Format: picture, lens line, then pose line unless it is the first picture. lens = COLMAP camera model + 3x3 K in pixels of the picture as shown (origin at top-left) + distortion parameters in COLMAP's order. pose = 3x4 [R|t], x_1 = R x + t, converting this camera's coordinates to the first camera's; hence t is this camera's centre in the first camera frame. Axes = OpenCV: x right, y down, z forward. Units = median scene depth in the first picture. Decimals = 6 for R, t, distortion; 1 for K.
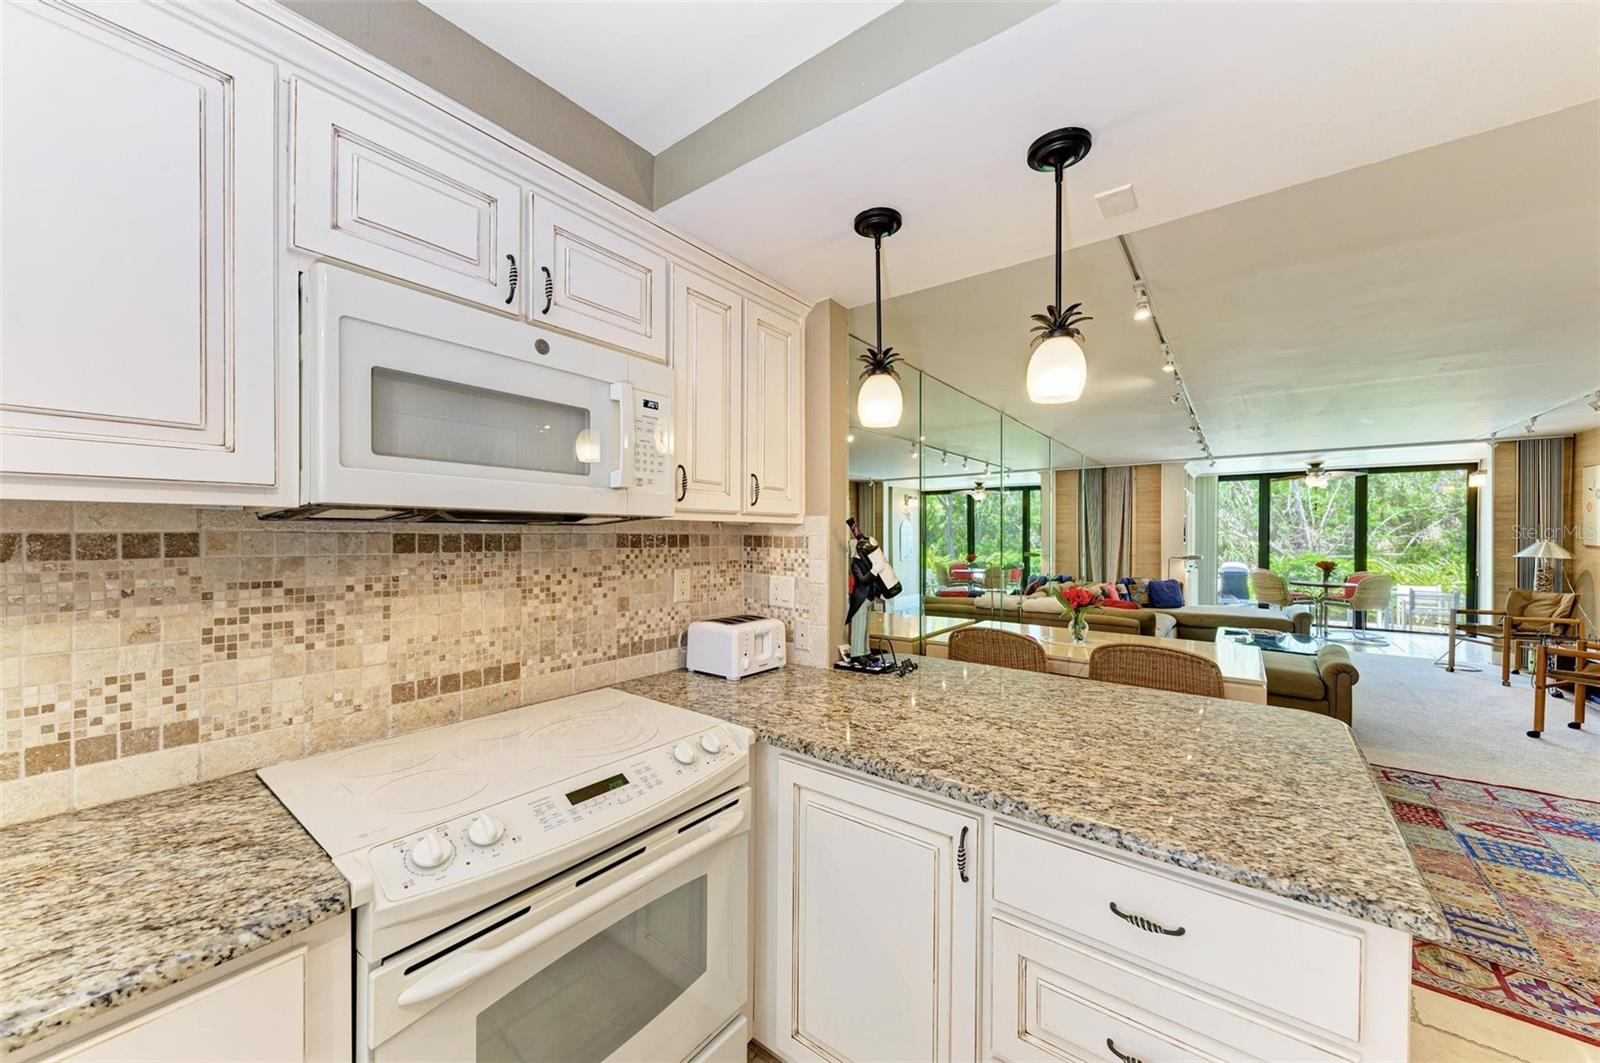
lens RADIAL K [[572.6, 0, 804.2], [0, 572.6, 536.9], [0, 0, 1]] dist [0.021557, -0.009122]
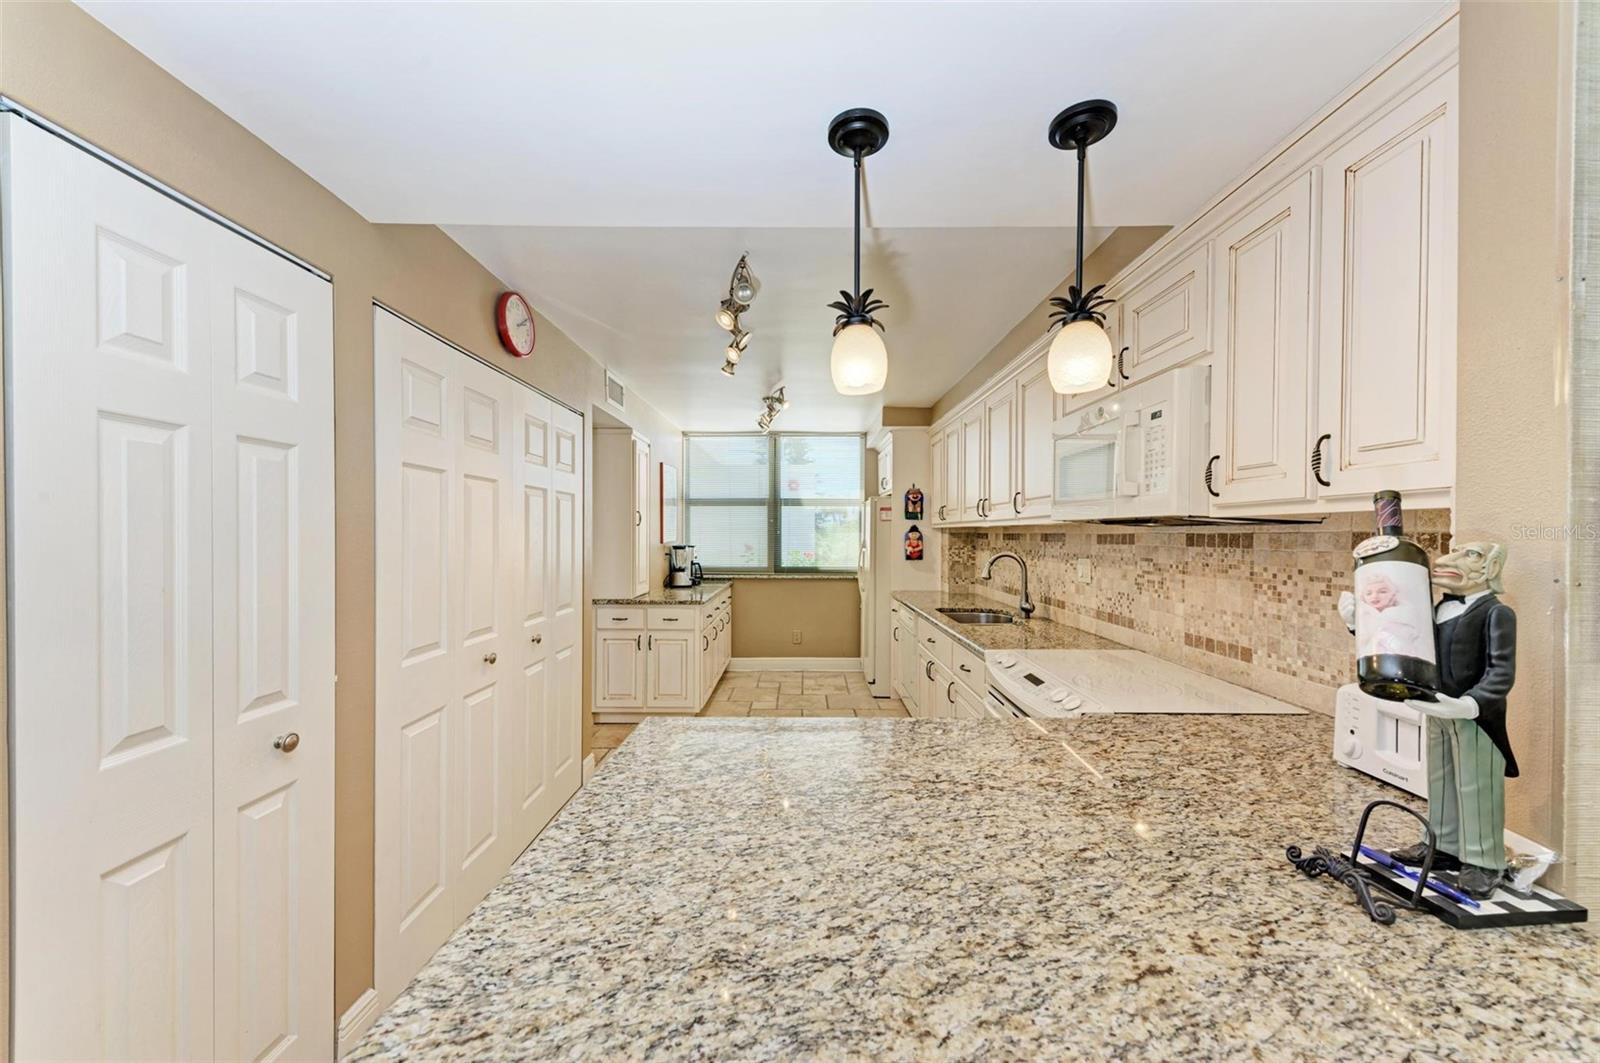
lens RADIAL K [[572.6, 0, 804.2], [0, 572.6, 536.9], [0, 0, 1]] dist [0.021557, -0.009122]
pose [[-0.793648, -0.000824, -0.608377, 0.877427], [-0.005372, 0.999970, 0.005653, 0.000270], [0.608353, 0.007754, -0.793628, 1.373066]]
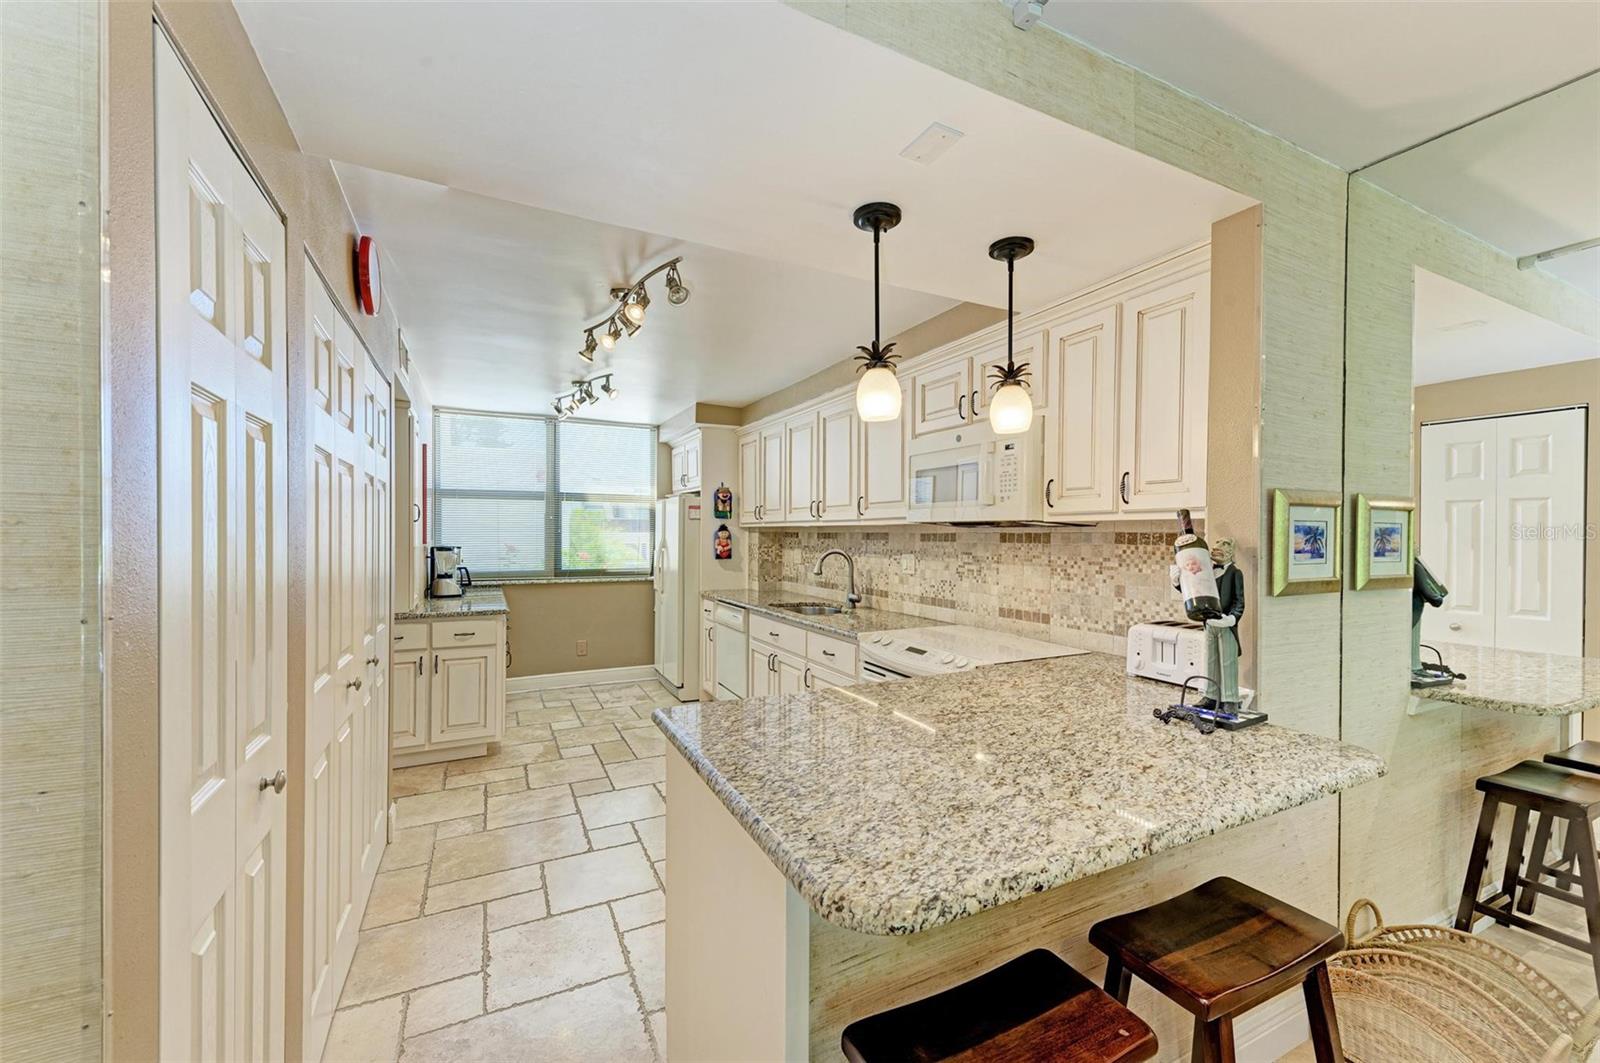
lens RADIAL K [[631.3, 0, 806.7], [0, 631.3, 538.2], [0, 0, 1]] dist [0.020342, 0.000100]
pose [[-0.432814, 0.001726, -0.901481, 1.371005], [-0.007098, 0.999961, 0.005322, 0.005099], [0.901455, 0.008702, -0.432785, 1.161802]]
